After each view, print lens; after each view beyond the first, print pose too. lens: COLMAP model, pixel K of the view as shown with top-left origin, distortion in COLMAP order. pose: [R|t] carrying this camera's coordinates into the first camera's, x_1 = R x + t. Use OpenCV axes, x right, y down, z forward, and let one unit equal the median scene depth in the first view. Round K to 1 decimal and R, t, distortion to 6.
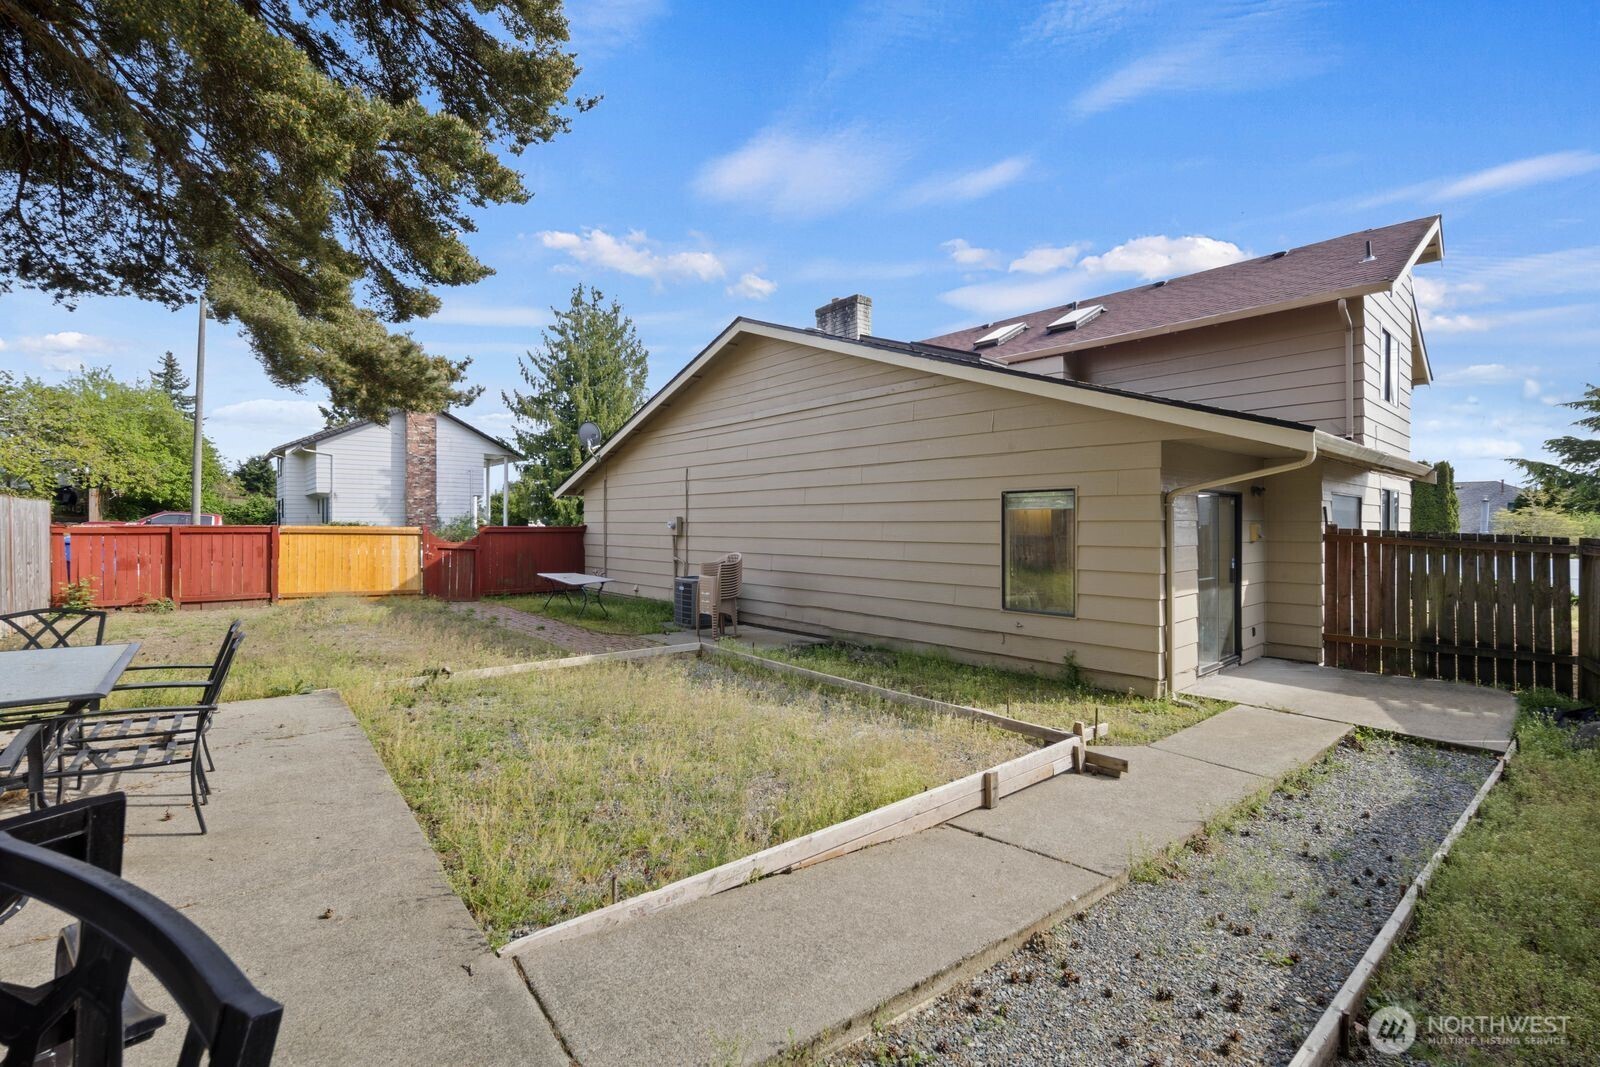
lens RADIAL K [[709.1, 0, 800.0], [0, 709.1, 528.9], [0, 0, 1]] dist [0.000722, 0.000078]
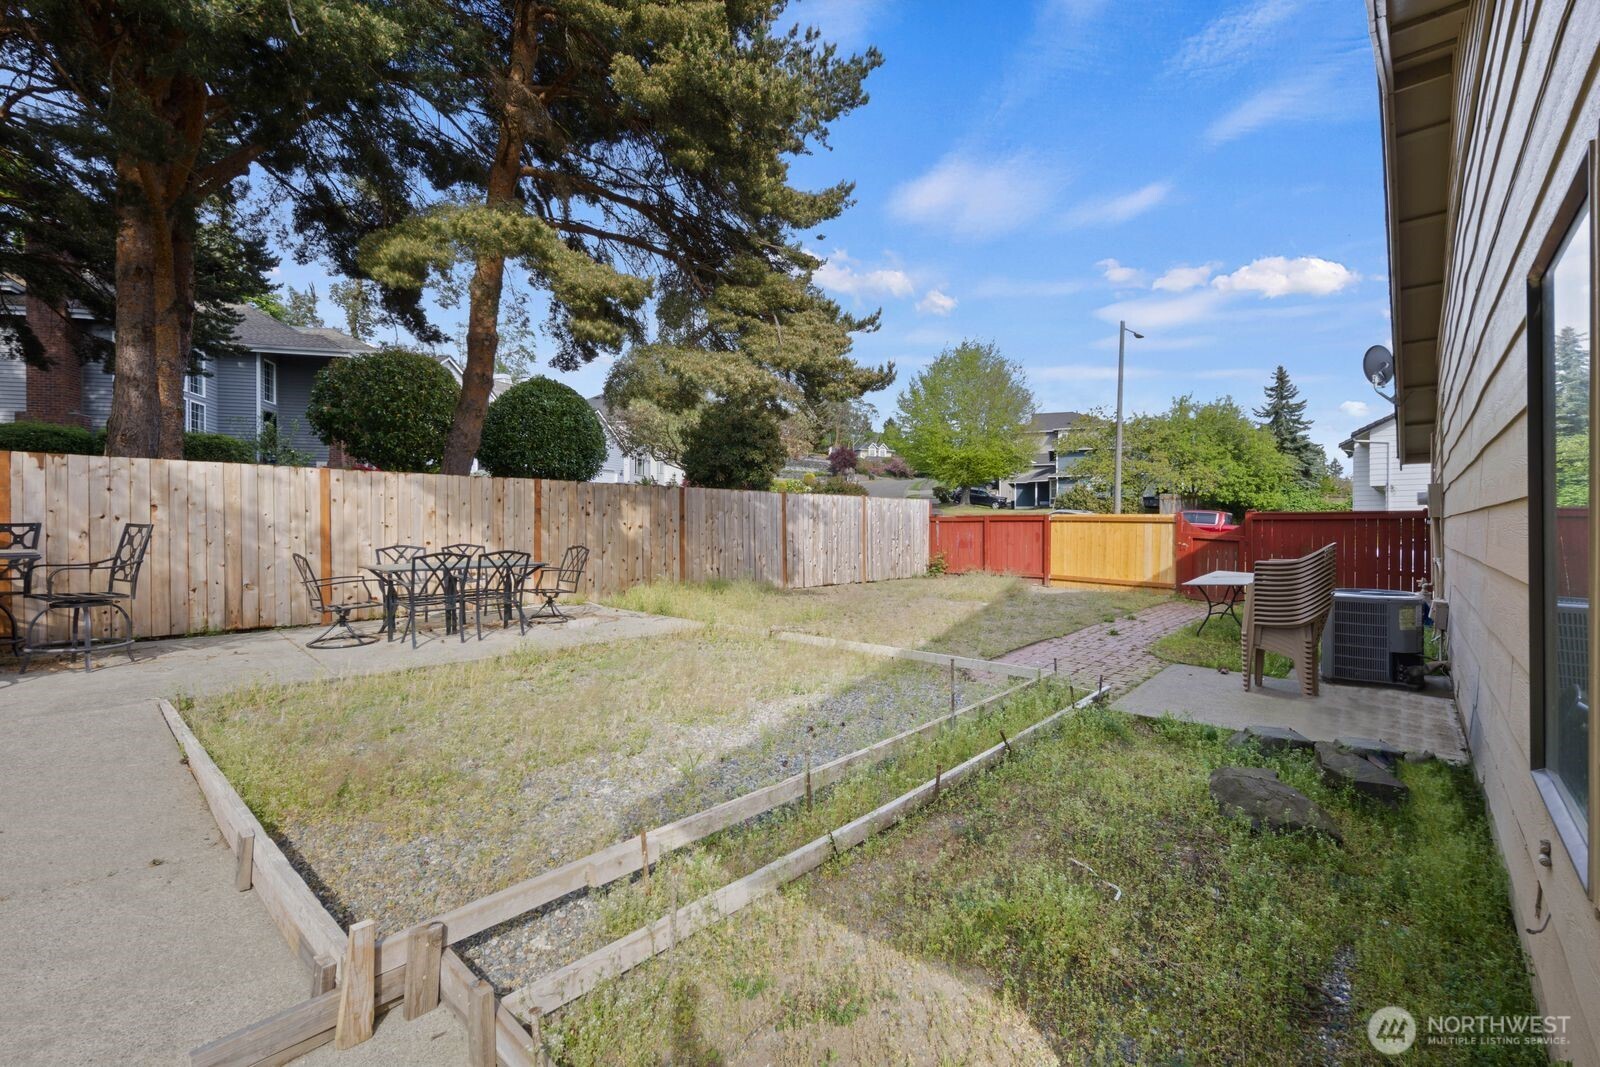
lens RADIAL K [[709.1, 0, 800.0], [0, 709.1, 528.9], [0, 0, 1]] dist [0.000722, 0.000078]
pose [[0.999824, 0.000501, 0.018732, -0.251519], [-0.000233, 0.999897, -0.014343, 0.008792], [-0.018737, 0.014336, 0.999722, -0.041245]]
